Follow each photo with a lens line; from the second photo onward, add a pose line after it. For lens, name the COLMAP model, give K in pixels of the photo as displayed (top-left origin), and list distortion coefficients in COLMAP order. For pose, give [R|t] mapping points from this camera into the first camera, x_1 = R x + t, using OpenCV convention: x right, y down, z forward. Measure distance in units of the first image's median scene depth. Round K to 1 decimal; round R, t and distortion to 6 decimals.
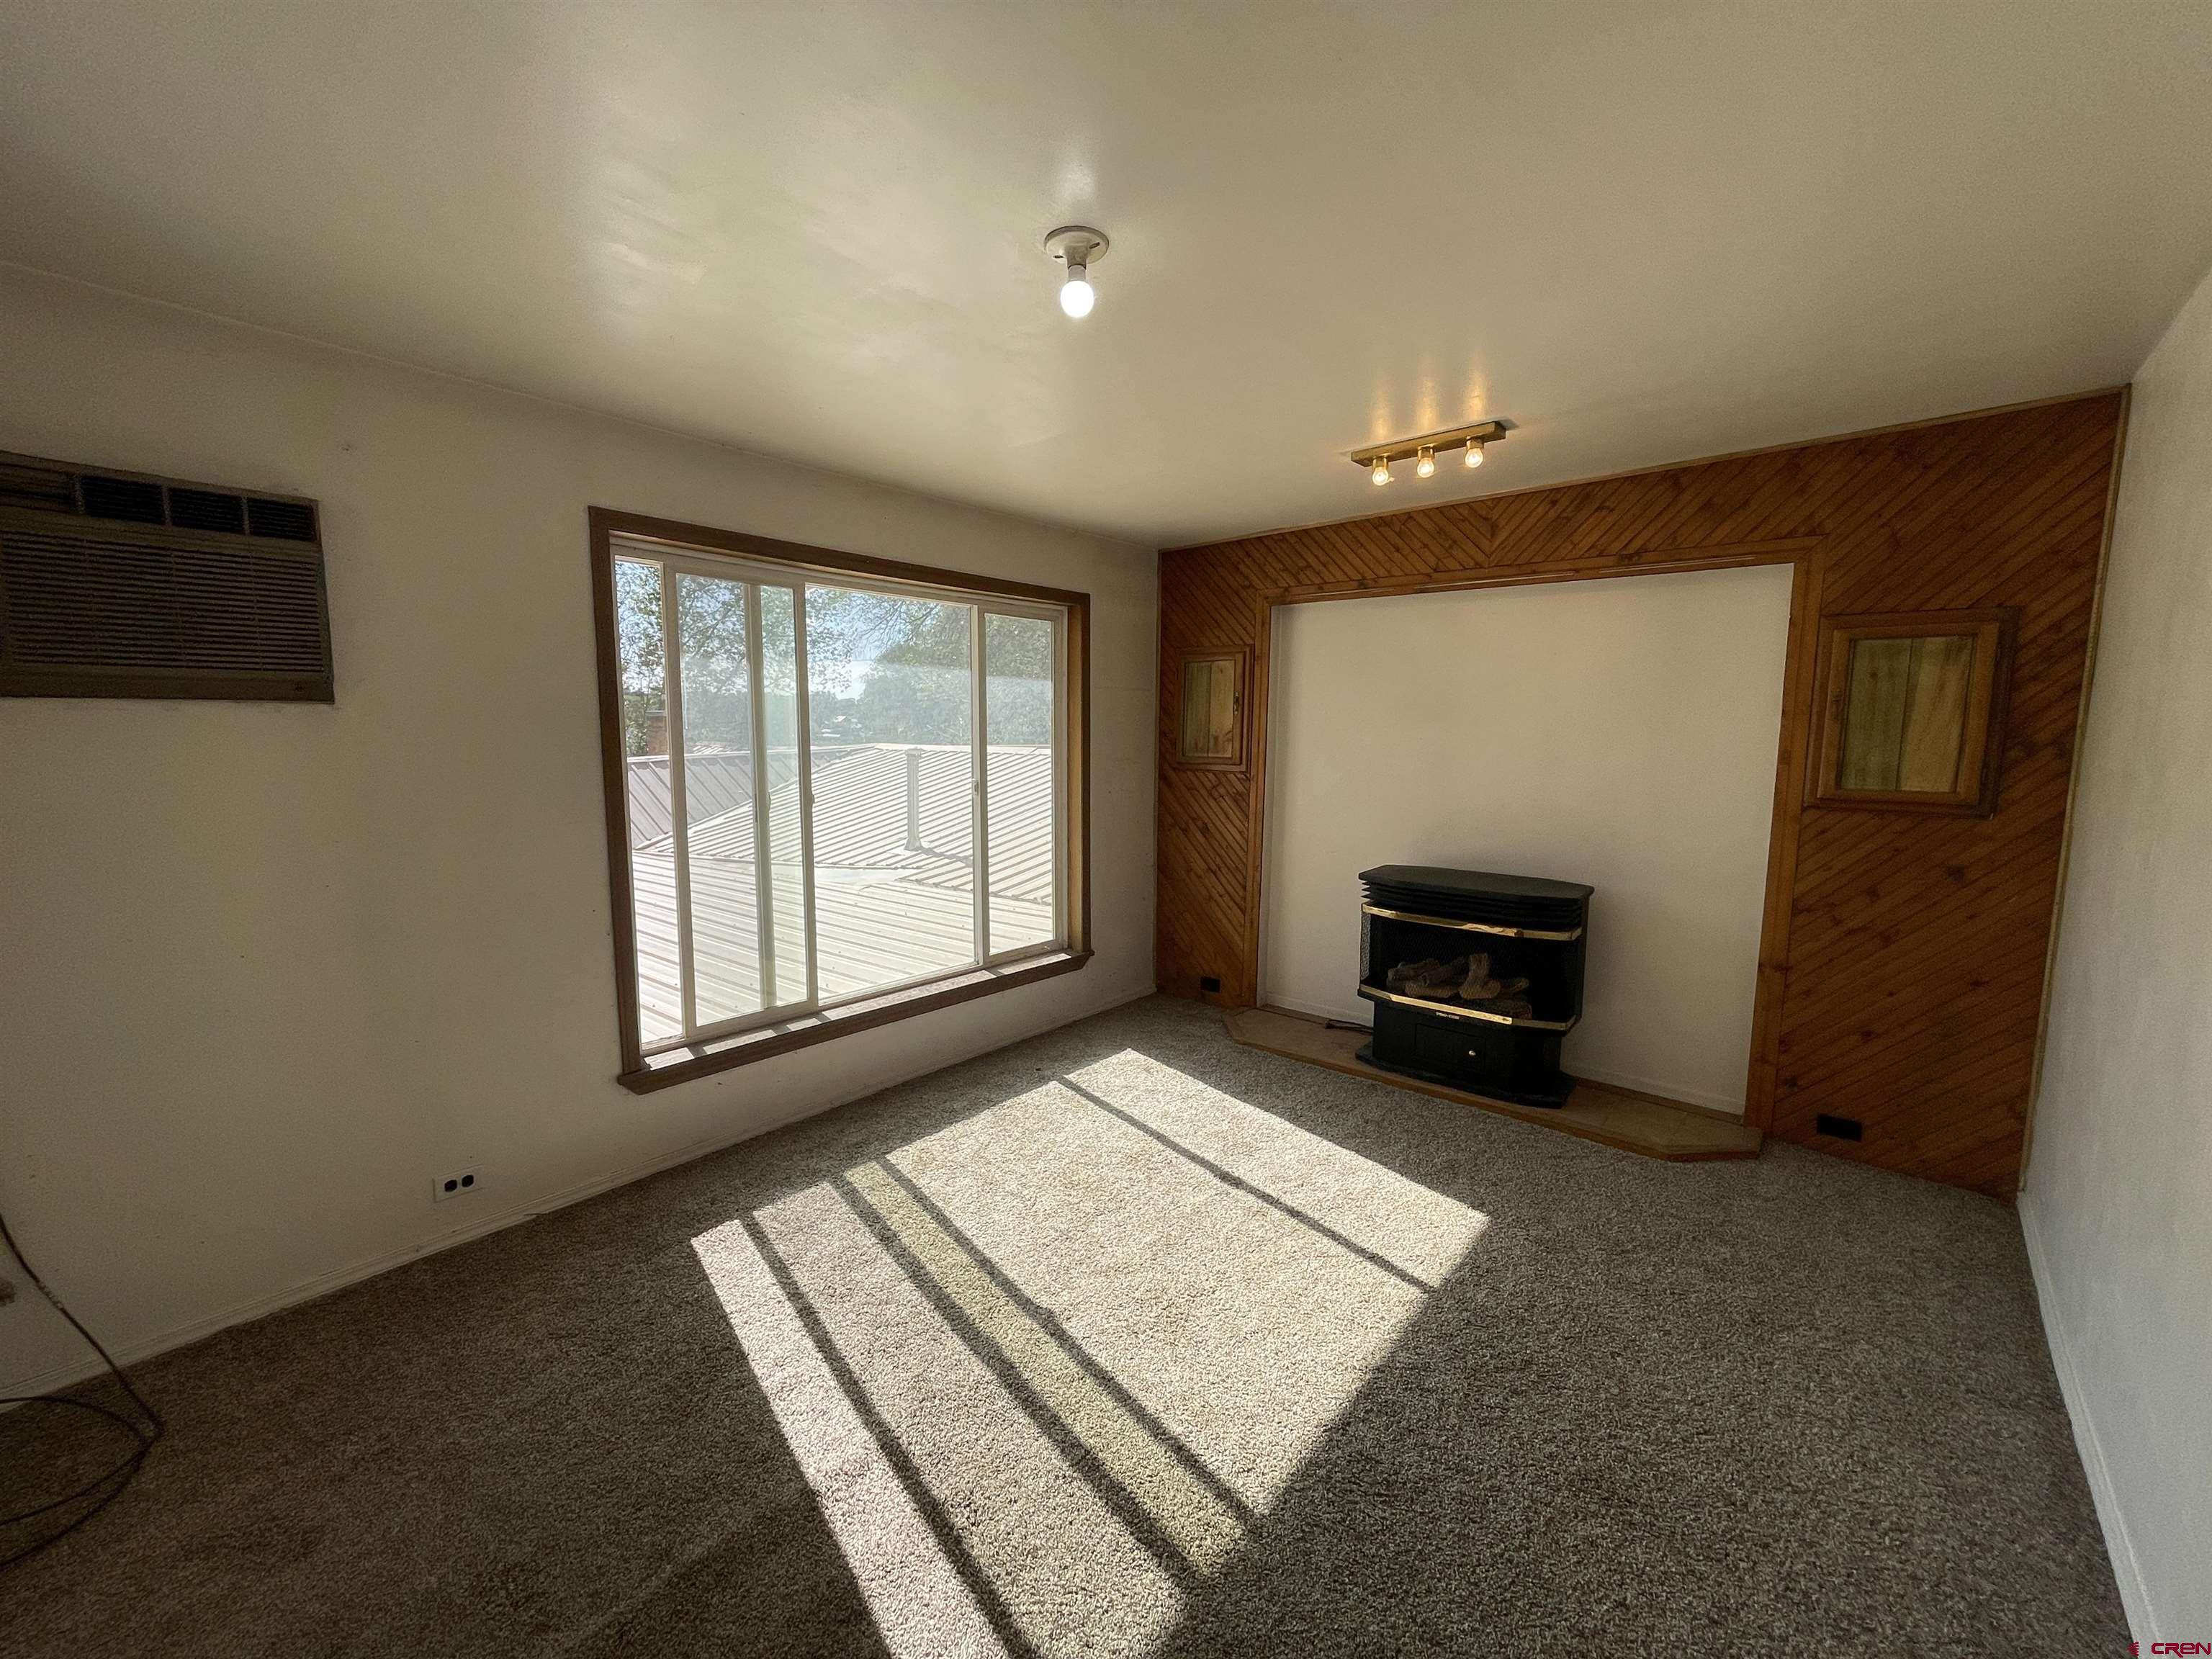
lens RADIAL K [[888.5, 0, 1103.3], [0, 888.5, 824.3], [0, 0, 1]] dist [-0.000178, -0.000316]
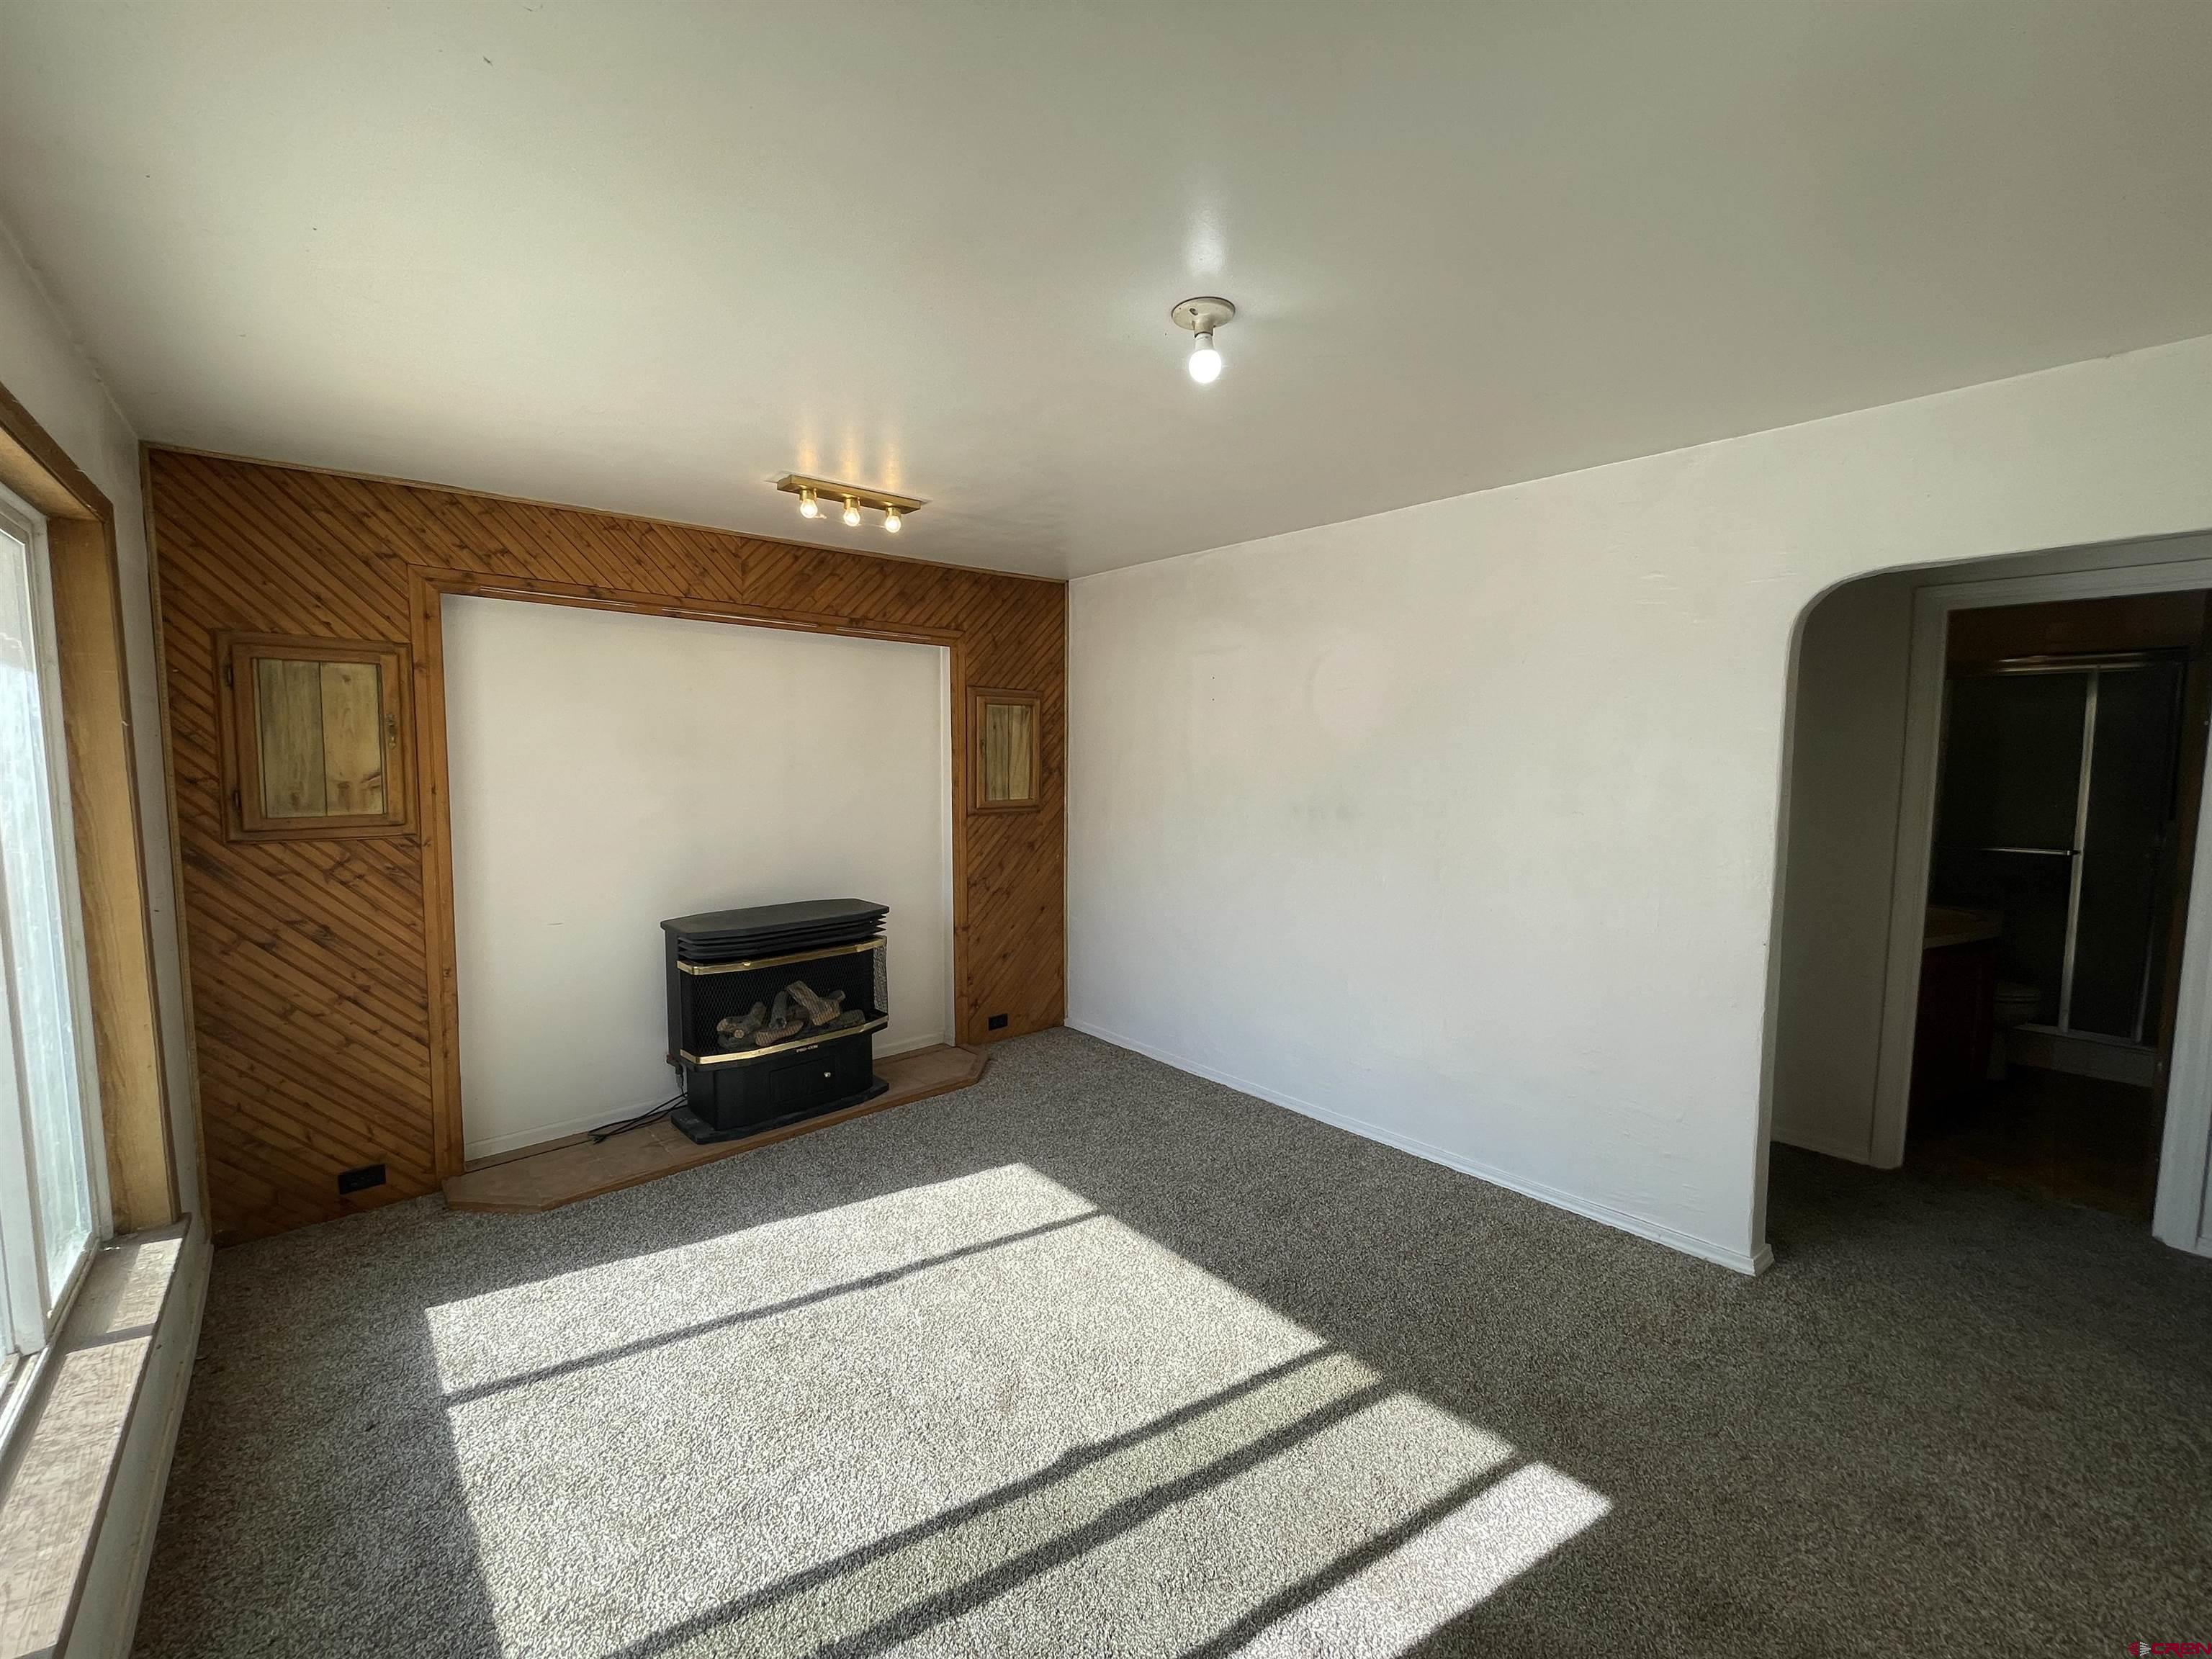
lens RADIAL K [[888.5, 0, 1103.3], [0, 888.5, 824.3], [0, 0, 1]] dist [-0.000178, -0.000316]
pose [[0.128884, -0.083791, 0.988113, -0.623200], [0.109516, 0.991531, 0.069796, -0.081138], [-0.985594, 0.099219, 0.136969, 0.575270]]
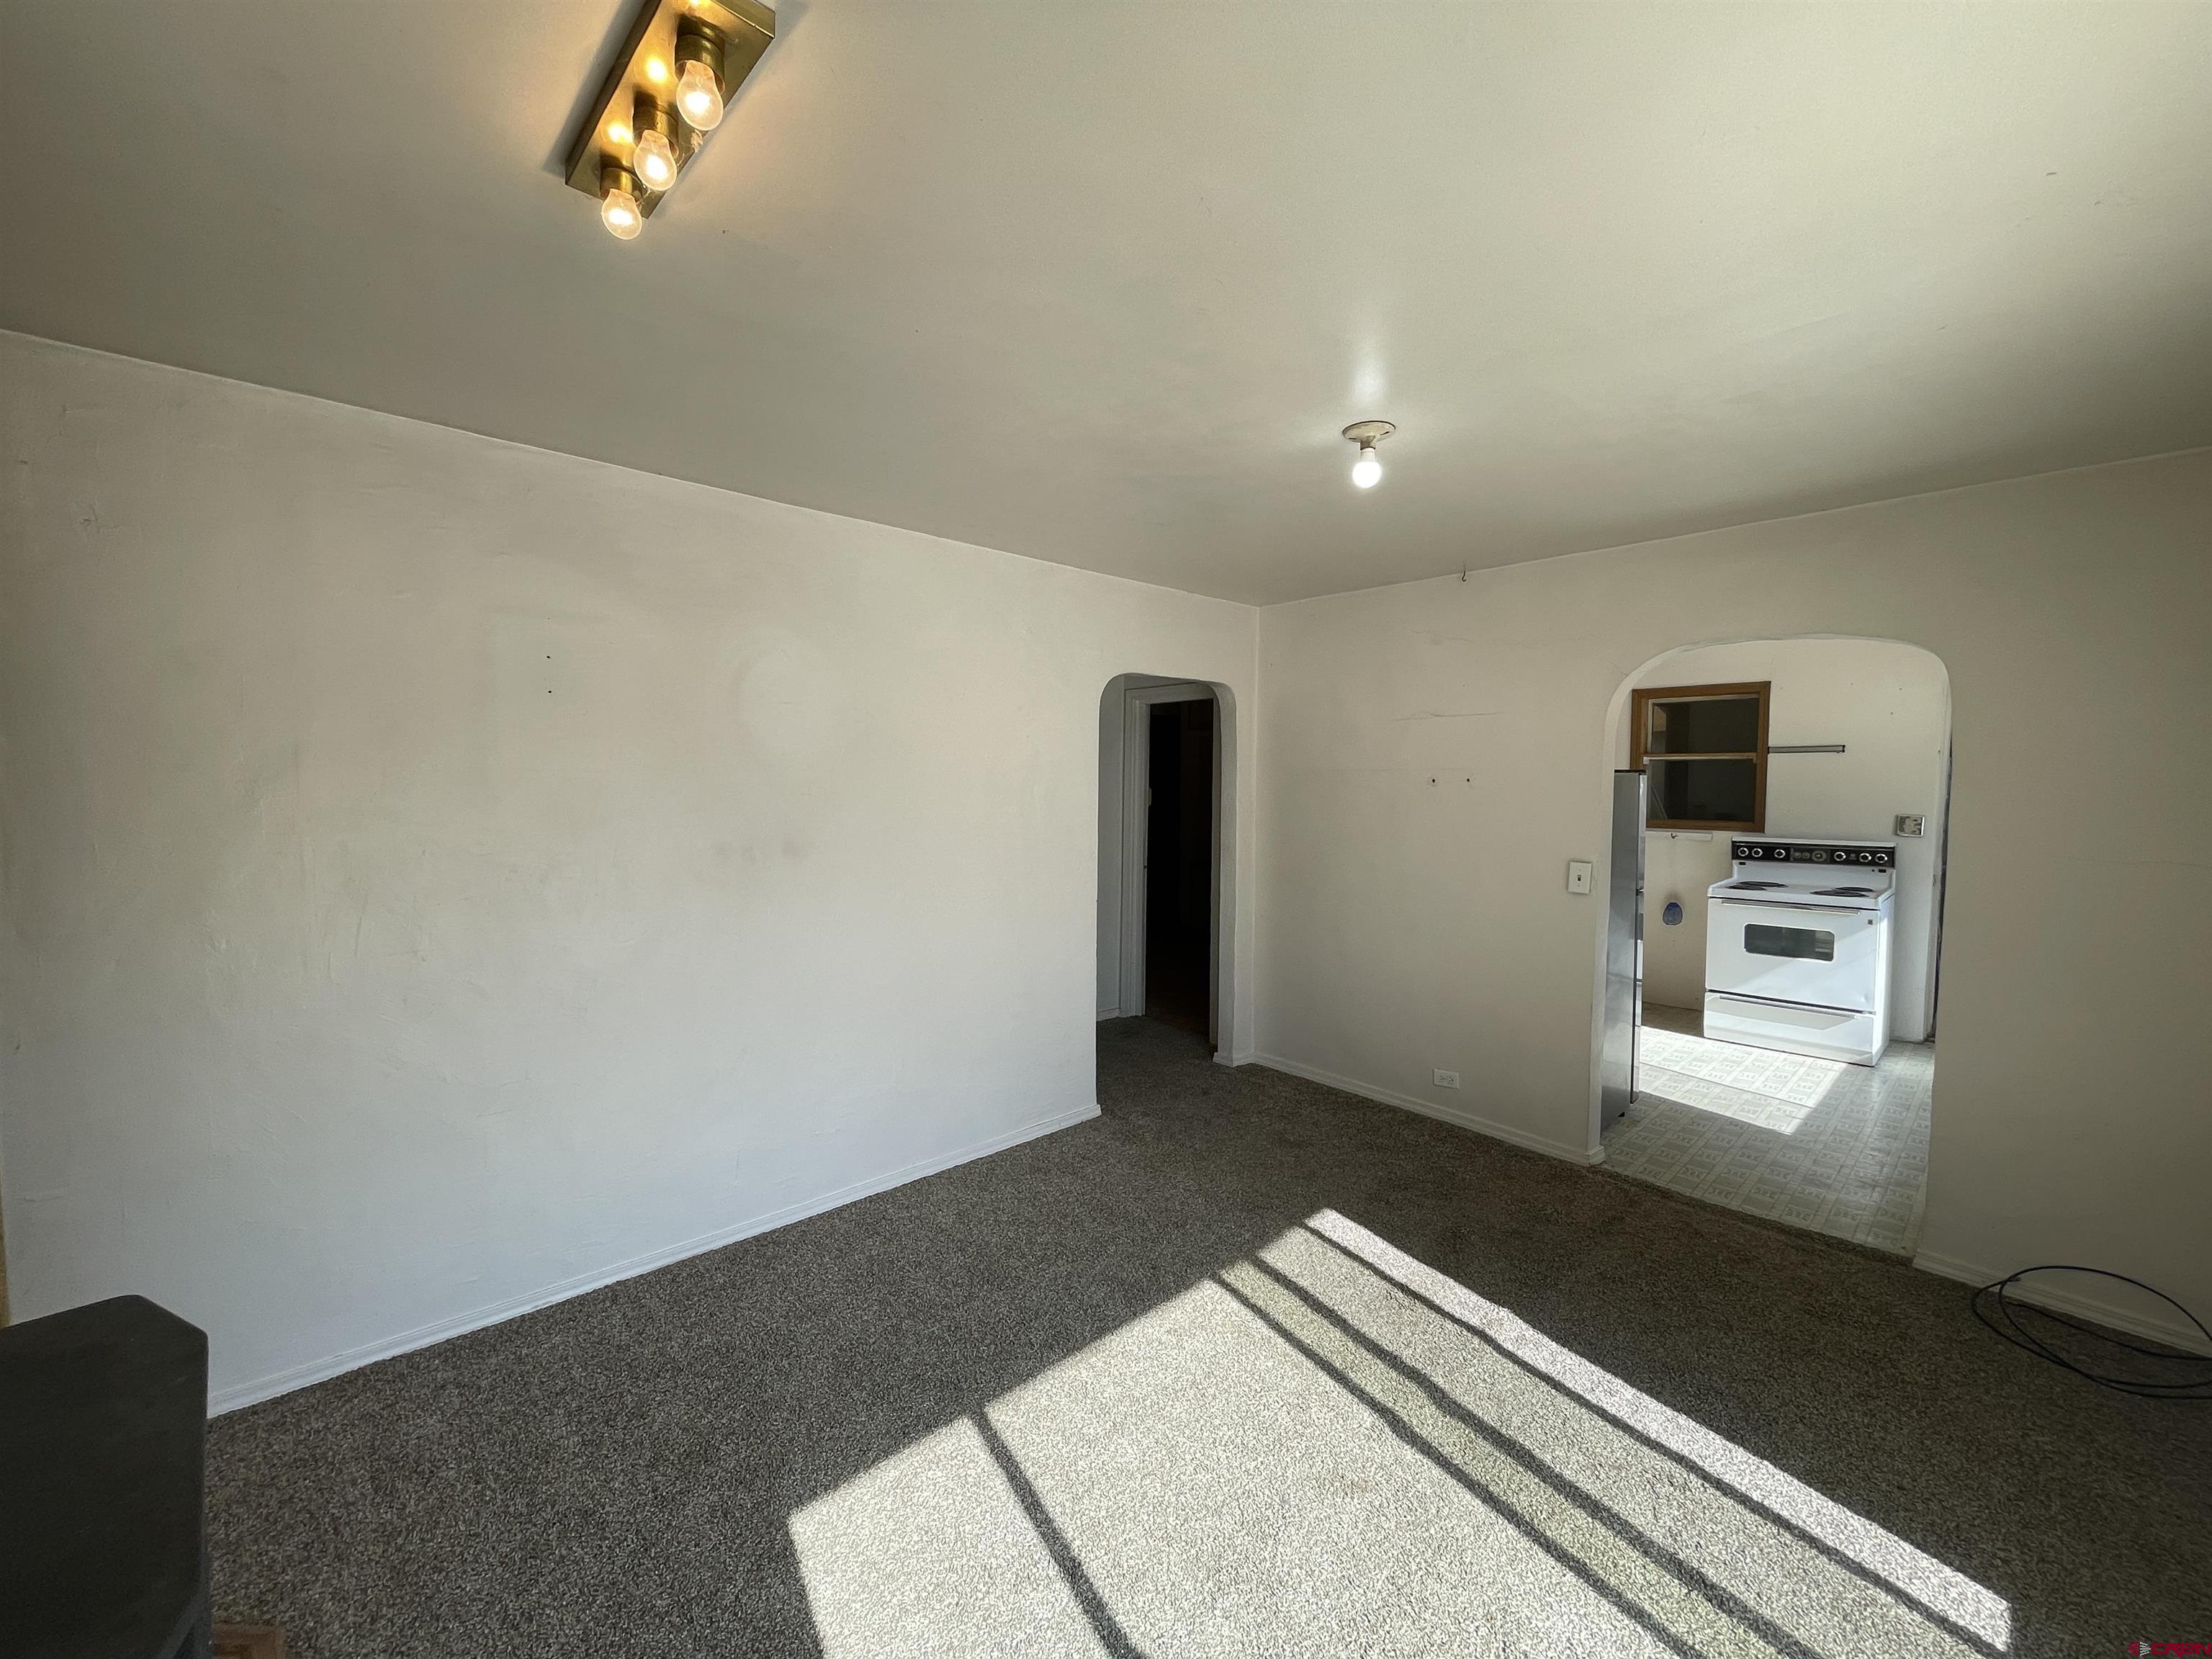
lens RADIAL K [[896.1, 0, 1101.5], [0, 896.1, 806.7], [0, 0, 1]] dist [-0.000769, -0.000173]
pose [[-0.994431, -0.016852, 0.104031, 0.117181], [-0.001879, 0.989811, 0.142378, -0.167924], [-0.105370, 0.141390, -0.984330, 1.354344]]
